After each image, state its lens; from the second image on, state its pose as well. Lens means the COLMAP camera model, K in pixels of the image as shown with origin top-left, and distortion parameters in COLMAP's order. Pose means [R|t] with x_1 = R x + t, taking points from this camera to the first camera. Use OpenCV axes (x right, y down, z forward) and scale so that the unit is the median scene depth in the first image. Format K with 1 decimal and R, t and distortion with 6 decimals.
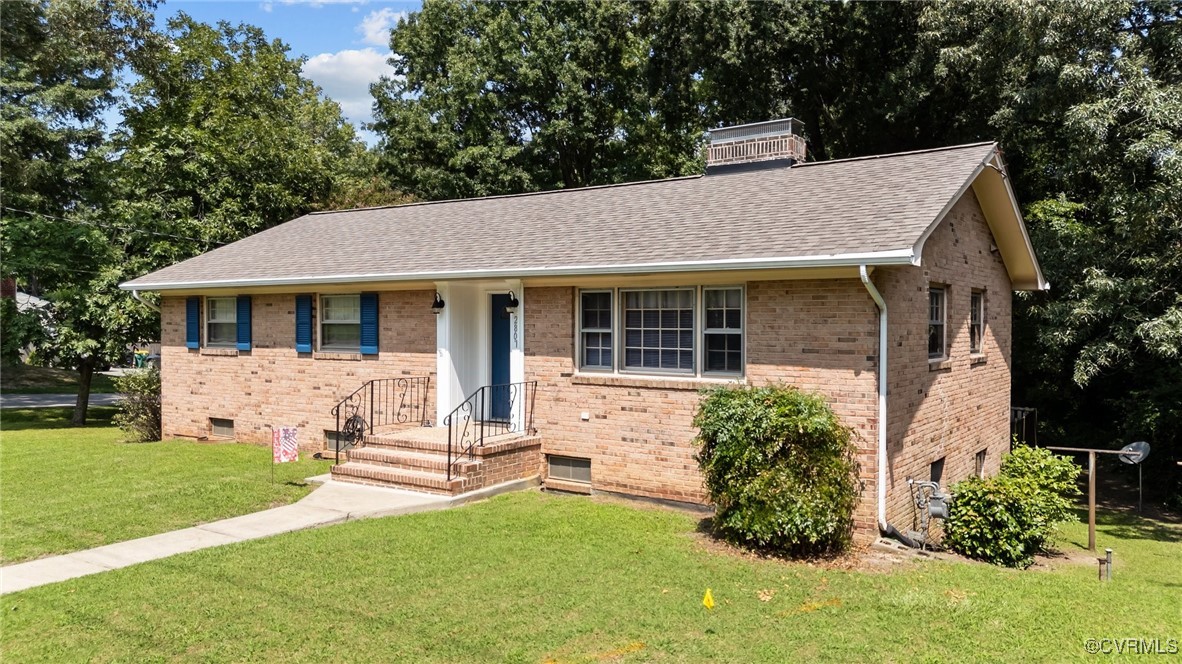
lens RADIAL K [[857.0, 0, 612.5], [0, 857.0, 317.8], [0, 0, 1]] dist [0.079335, -0.093921]
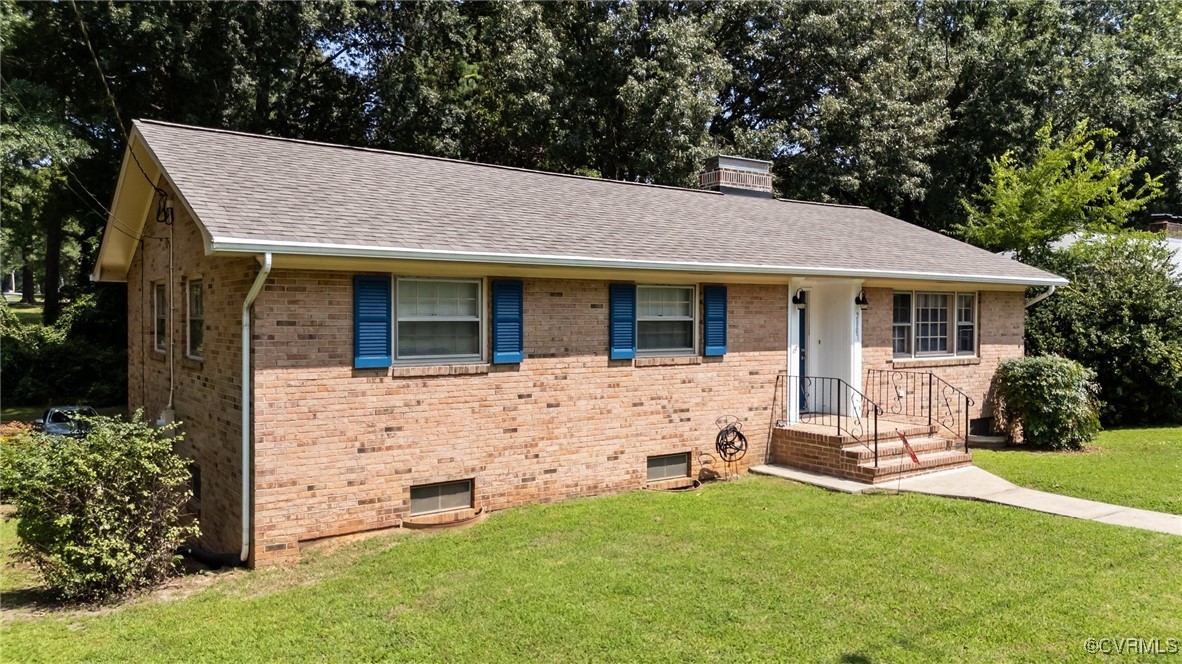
lens RADIAL K [[857.0, 0, 592.1], [0, 857.0, 324.0], [0, 0, 1]] dist [0.079335, -0.093921]
pose [[0.352652, -0.005897, 0.935736, -1.296293], [0.000943, 0.999982, 0.005947, 0.006038], [-0.935754, -0.001215, 0.352652, 0.932854]]
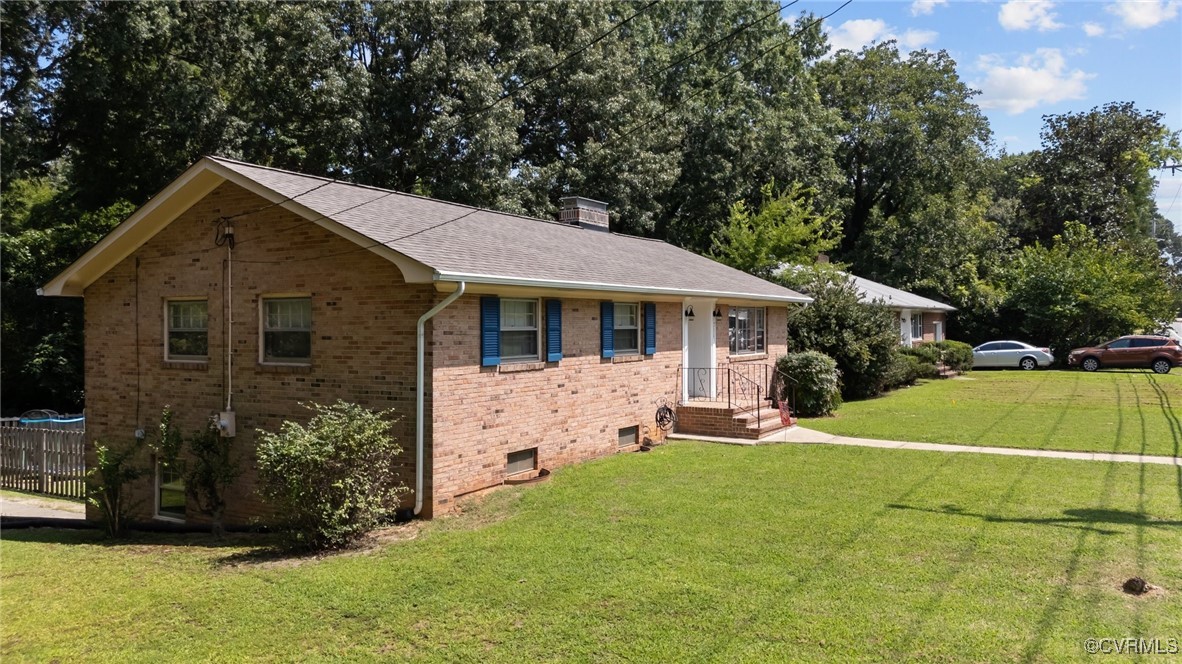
lens RADIAL K [[857.0, 0, 581.9], [0, 857.0, 330.0], [0, 0, 1]] dist [0.079335, -0.093921]
pose [[-0.035754, -0.003011, 0.999356, -1.666339], [0.009955, 0.999945, 0.003369, 0.004465], [-0.999311, 0.010069, -0.035722, 1.303579]]
